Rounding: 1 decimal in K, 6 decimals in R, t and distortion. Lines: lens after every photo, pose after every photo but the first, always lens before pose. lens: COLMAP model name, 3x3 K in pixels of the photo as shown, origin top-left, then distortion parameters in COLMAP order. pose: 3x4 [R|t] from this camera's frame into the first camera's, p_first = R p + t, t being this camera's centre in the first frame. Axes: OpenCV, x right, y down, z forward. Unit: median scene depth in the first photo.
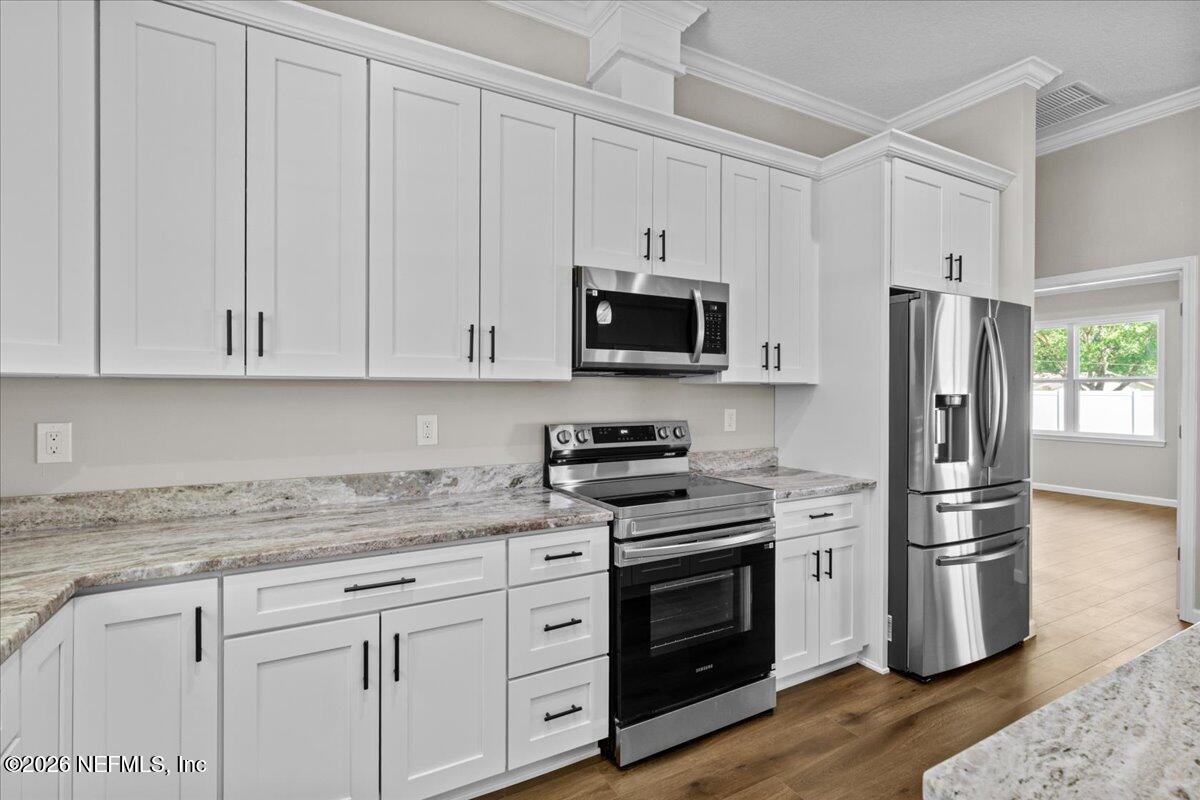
lens RADIAL K [[565.7, 0, 597.6], [0, 565.7, 395.0], [0, 0, 1]] dist [0.013644, 0.000069]
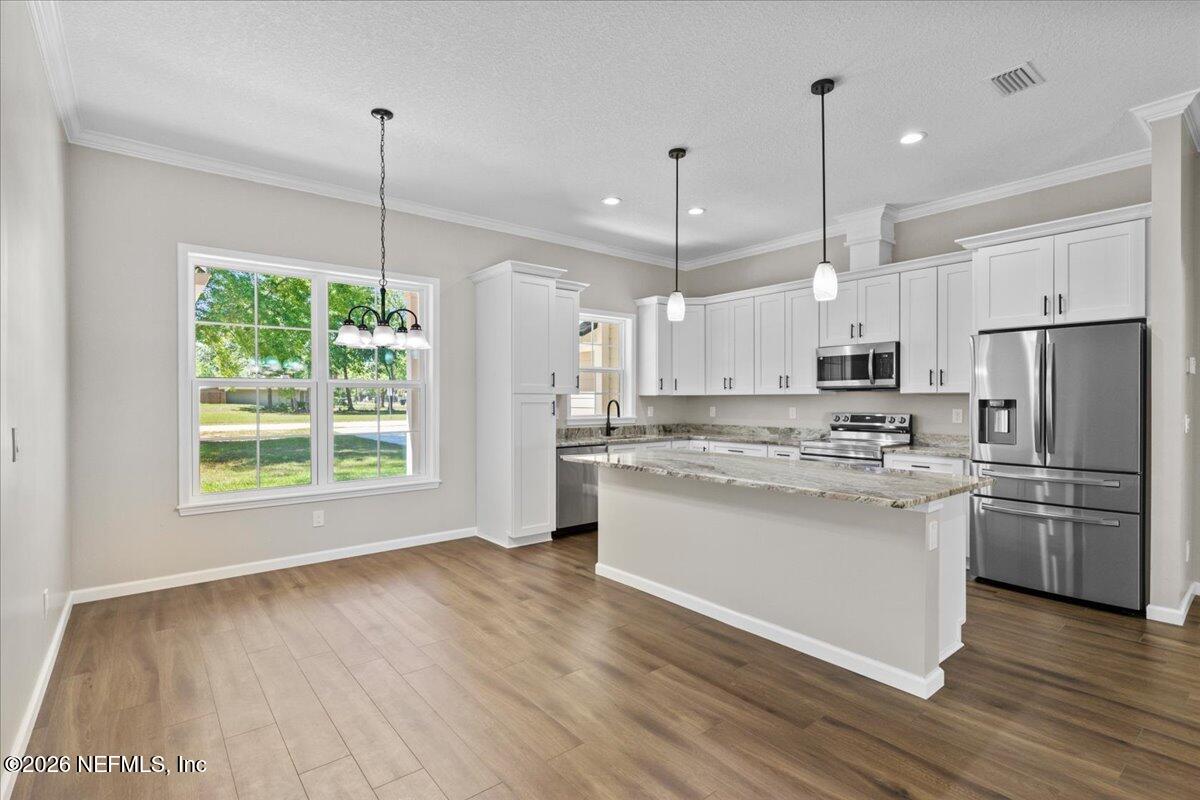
lens RADIAL K [[565.7, 0, 601.3], [0, 565.7, 400.4], [0, 0, 1]] dist [0.013644, 0.000069]
pose [[0.162168, 0.000241, -0.986763, 2.210326], [-0.003931, 0.999992, -0.000402, 0.006528], [0.986755, 0.003944, 0.162168, -0.328465]]
